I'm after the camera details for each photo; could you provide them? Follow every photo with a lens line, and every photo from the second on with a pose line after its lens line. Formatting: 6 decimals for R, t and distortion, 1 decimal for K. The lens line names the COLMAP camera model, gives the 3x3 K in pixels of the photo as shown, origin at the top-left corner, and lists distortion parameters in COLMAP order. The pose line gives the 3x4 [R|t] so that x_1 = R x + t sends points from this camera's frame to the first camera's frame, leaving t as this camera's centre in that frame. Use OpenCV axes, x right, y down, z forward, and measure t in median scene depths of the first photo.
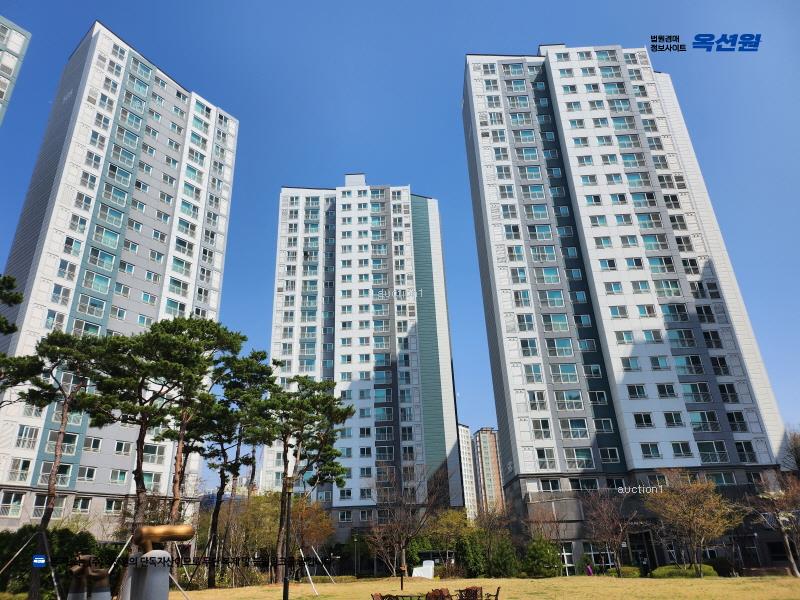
lens RADIAL K [[566.4, 0, 394.7], [0, 566.4, 295.8], [0, 0, 1]] dist [0.063097, -0.067224]
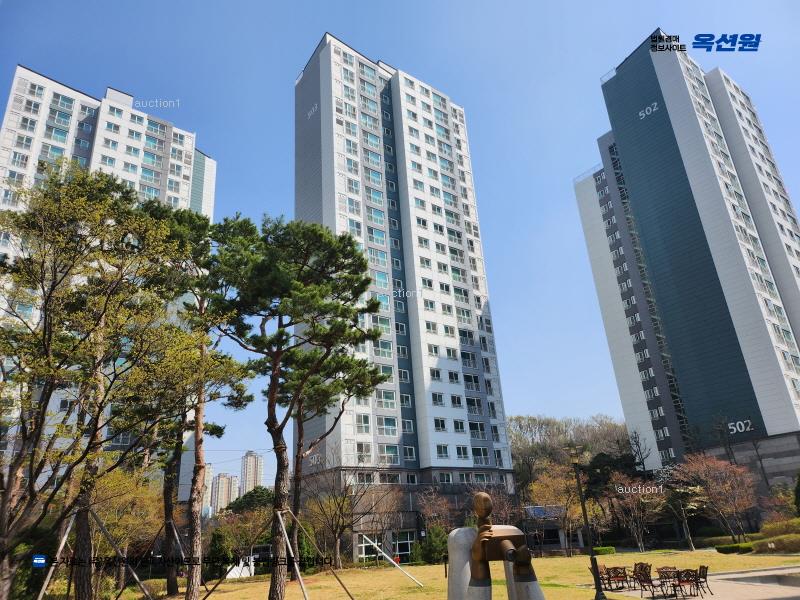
lens RADIAL K [[566.4, 0, 404.1], [0, 566.4, 305.2], [0, 0, 1]] dist [0.063097, -0.067224]
pose [[0.767793, 0.226538, 0.599311, -0.316069], [-0.232725, 0.970123, -0.068554, 0.073018], [-0.596936, -0.086839, 0.797575, 0.148182]]
